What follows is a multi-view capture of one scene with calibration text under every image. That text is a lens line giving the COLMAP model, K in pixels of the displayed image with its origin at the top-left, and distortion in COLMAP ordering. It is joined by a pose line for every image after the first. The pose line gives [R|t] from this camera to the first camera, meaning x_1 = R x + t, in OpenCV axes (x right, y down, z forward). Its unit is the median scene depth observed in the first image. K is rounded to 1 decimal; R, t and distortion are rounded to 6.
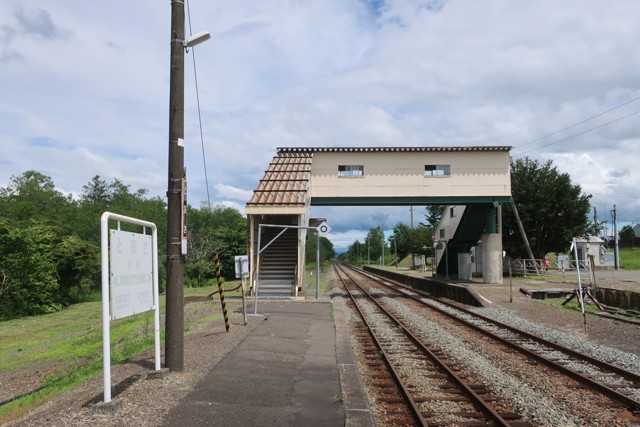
lens RADIAL K [[605.3, 0, 317.9], [0, 605.3, 214.1], [0, 0, 1]] dist [-0.016035, -0.002837]
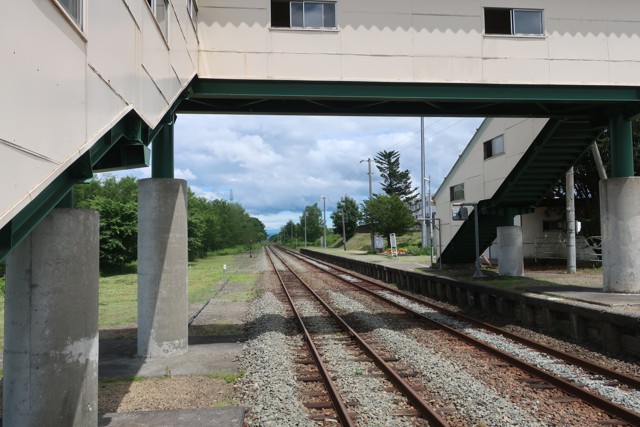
lens RADIAL K [[502.3, 0, 322.0], [0, 502.3, 213.0], [0, 0, 1]] dist [-0.013336, 0.008055]
pose [[0.990706, -0.007919, 0.135791, 0.018287], [0.005262, 0.999788, 0.019914, 0.041392], [-0.135920, -0.019014, 0.990537, 0.563612]]
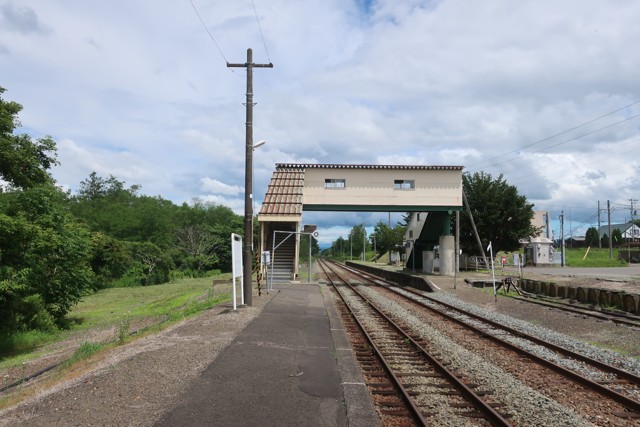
lens RADIAL K [[658.6, 0, 324.0], [0, 658.6, 213.5], [0, 0, 1]] dist [-0.007545, 0.000000]
pose [[0.999208, 0.014997, 0.036847, -0.014682], [-0.015436, 0.999813, 0.011655, -0.021437], [-0.036665, -0.012214, 0.999253, -0.297544]]
